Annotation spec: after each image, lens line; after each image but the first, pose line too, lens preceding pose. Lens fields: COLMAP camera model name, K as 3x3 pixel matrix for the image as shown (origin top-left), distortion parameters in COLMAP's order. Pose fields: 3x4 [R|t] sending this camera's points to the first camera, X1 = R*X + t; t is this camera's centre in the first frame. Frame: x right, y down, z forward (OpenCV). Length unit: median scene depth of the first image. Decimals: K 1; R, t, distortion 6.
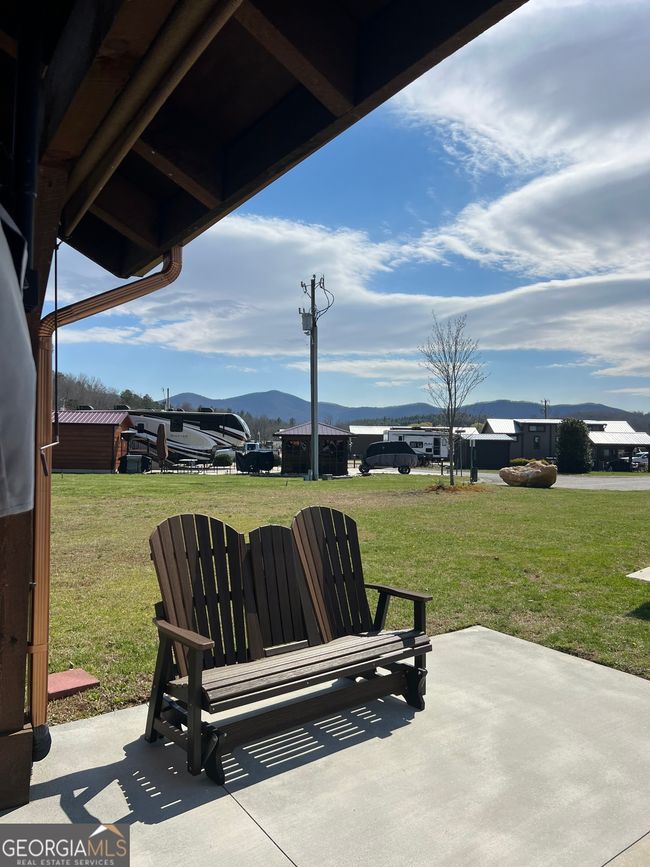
lens RADIAL K [[640.6, 0, 325.8], [0, 640.6, 438.7], [0, 0, 1]] dist [0.138751, -0.180939]
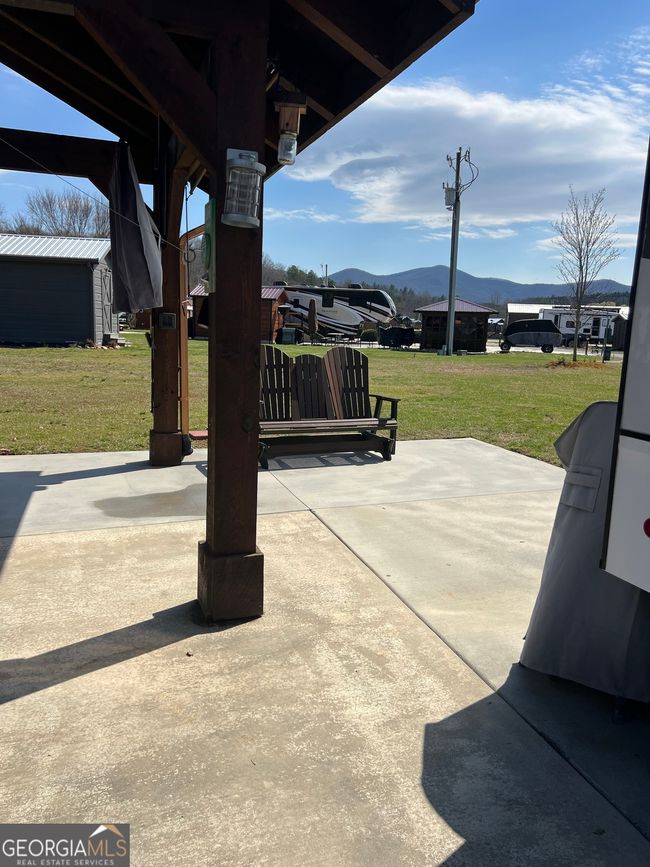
lens RADIAL K [[645.9, 0, 334.7], [0, 645.9, 434.2], [0, 0, 1]] dist [0.160162, -0.406727]
pose [[0.971946, 0.061213, -0.227100, 0.044066], [-0.020098, 0.983623, 0.179114, 0.003670], [0.234345, -0.169525, 0.957258, -0.078166]]
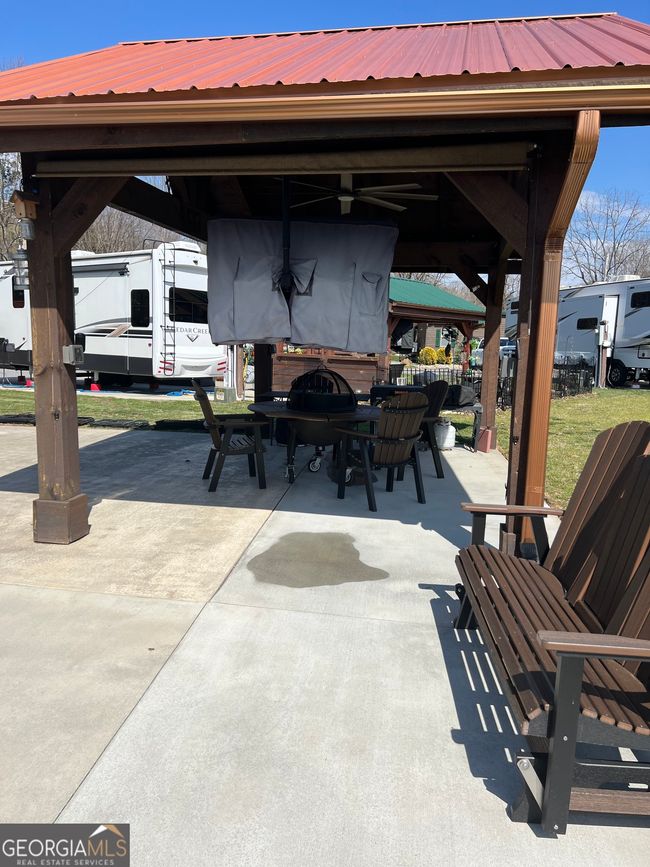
lens RADIAL K [[652.3, 0, 325.0], [0, 652.3, 433.5], [0, 0, 1]] dist [0.052159, -0.067180]
pose [[-0.692471, 0.076719, -0.717355, 0.070010], [-0.026325, 0.990981, 0.131395, 0.002713], [0.720965, 0.109871, -0.684206, 0.136849]]
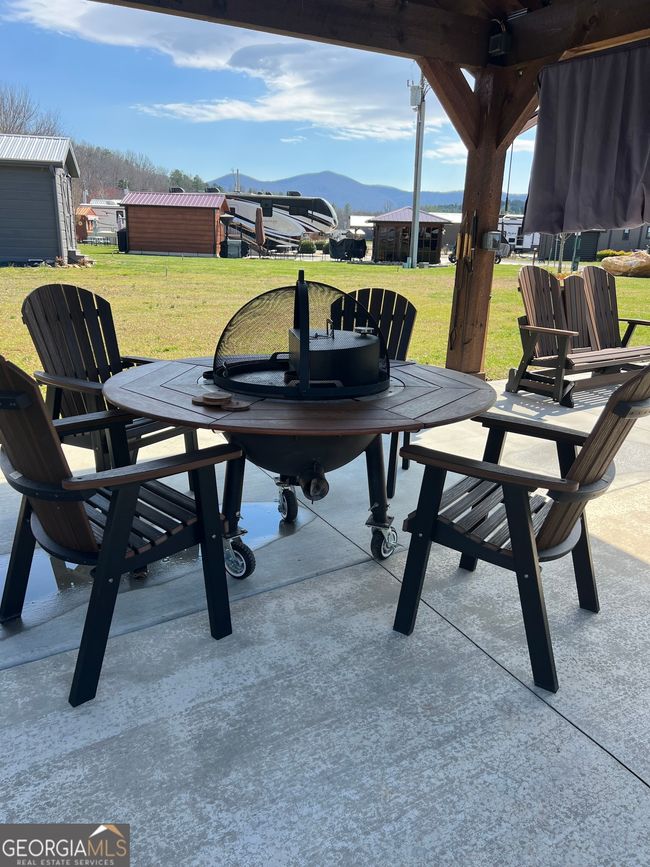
lens RADIAL K [[652.3, 0, 325.0], [0, 652.3, 433.5], [0, 0, 1]] dist [0.052159, -0.067180]
pose [[0.996757, 0.037296, -0.071308, -0.062232], [-0.014196, 0.953712, 0.300388, 0.003480], [0.079210, -0.298401, 0.951148, -0.074931]]
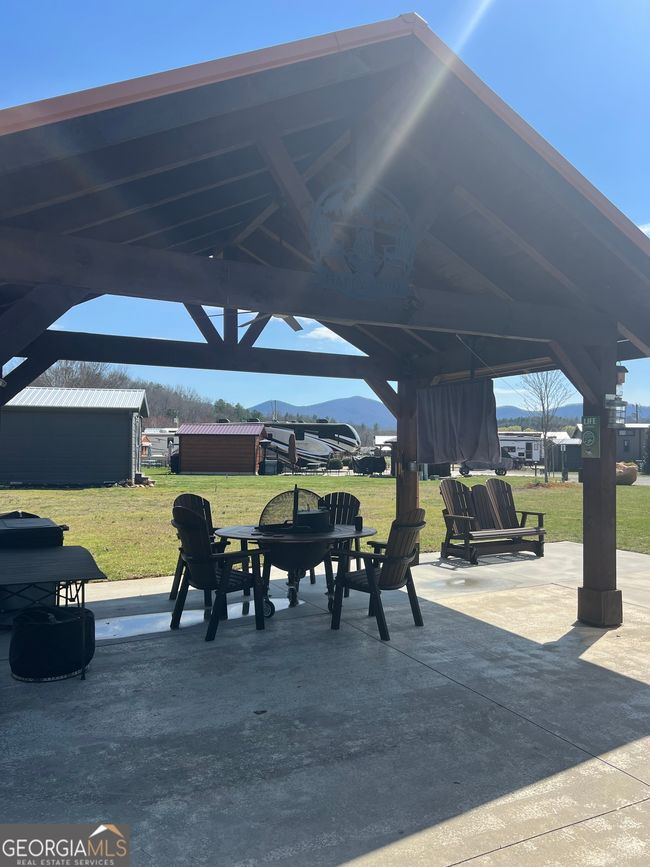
lens RADIAL K [[645.9, 0, 334.7], [0, 645.9, 434.2], [0, 0, 1]] dist [0.160162, -0.406727]
pose [[0.993552, -0.011857, -0.112759, -0.039598], [0.010156, 0.999826, -0.015651, -0.002829], [0.112925, 0.014405, 0.993499, -0.177586]]
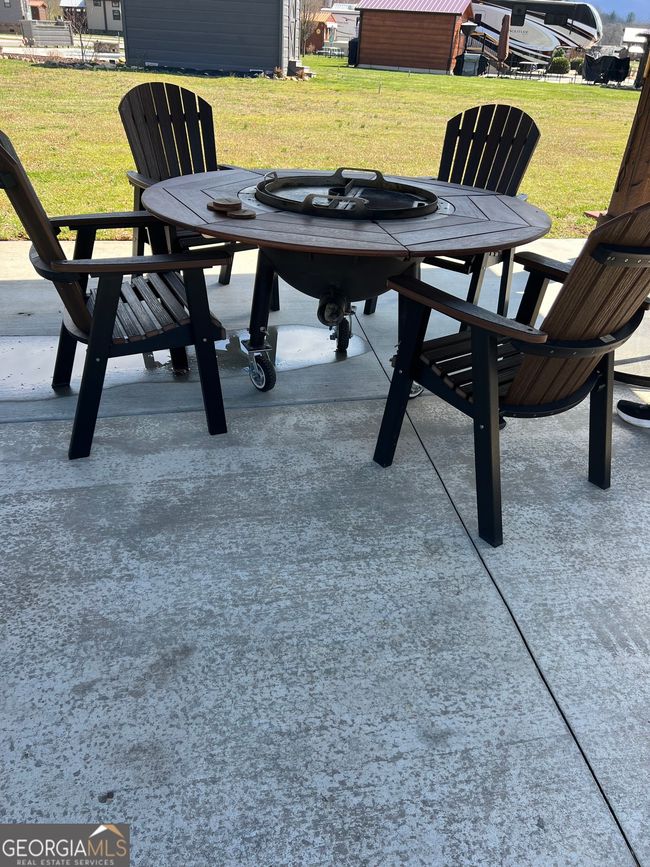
lens RADIAL K [[652.3, 0, 325.0], [0, 652.3, 433.5], [0, 0, 1]] dist [0.052159, -0.067180]
pose [[0.911455, 0.238247, -0.335394, -0.041709], [-0.031588, 0.853370, 0.520348, 0.004949], [0.410186, -0.463679, 0.785334, -0.070965]]
